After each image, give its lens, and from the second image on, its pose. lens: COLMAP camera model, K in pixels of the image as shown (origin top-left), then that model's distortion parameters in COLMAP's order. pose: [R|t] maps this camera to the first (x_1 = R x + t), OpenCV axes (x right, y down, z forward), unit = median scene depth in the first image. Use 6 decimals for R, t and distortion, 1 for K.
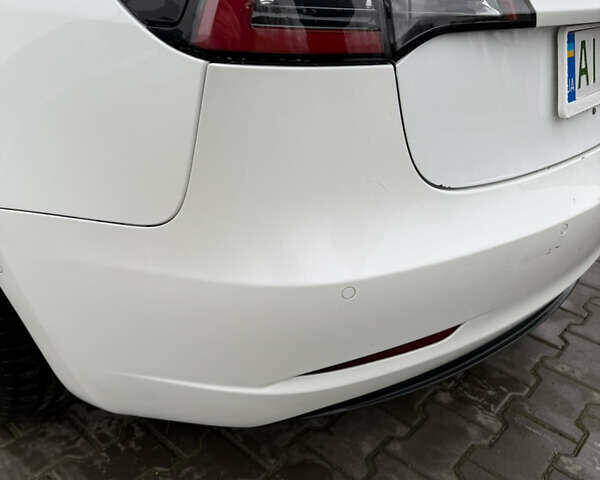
lens RADIAL K [[562.2, 0, 292.9], [0, 562.2, 232.2], [0, 0, 1]] dist [0.129021, -0.248757]
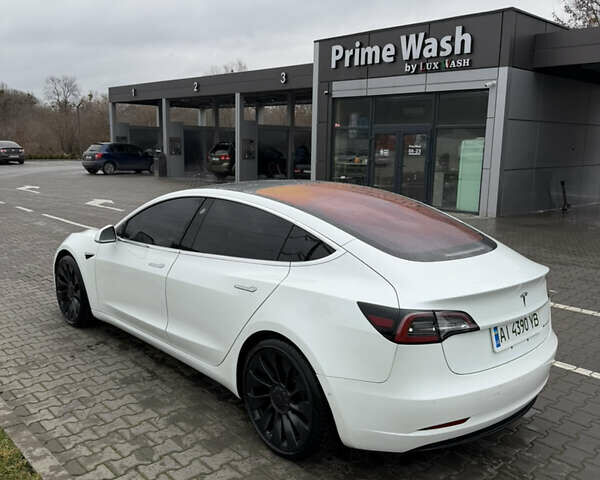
lens RADIAL K [[562.2, 0, 292.9], [0, 562.2, 232.2], [0, 0, 1]] dist [0.129021, -0.248757]
pose [[0.994584, -0.013267, -0.103083, -0.250818], [-0.016941, 0.957862, -0.286728, 0.072953], [0.102544, 0.286921, 0.952450, -1.795207]]
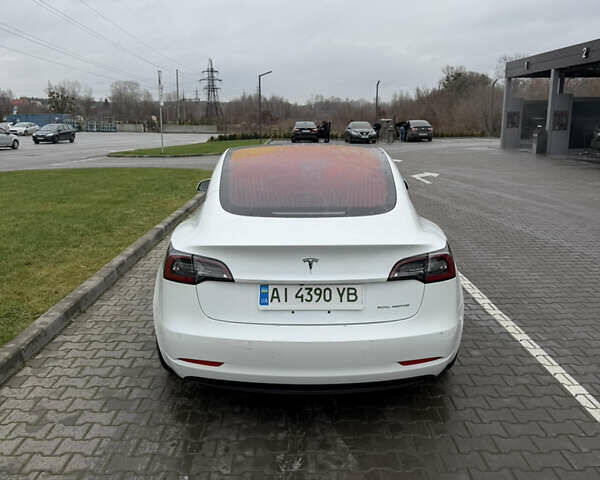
lens RADIAL K [[562.2, 0, 292.9], [0, 562.2, 232.2], [0, 0, 1]] dist [0.129021, -0.248757]
pose [[0.660382, 0.101456, -0.744044, 2.169194], [-0.294189, 0.946583, -0.132036, -0.182862], [0.690904, 0.306084, 0.654954, -0.819040]]
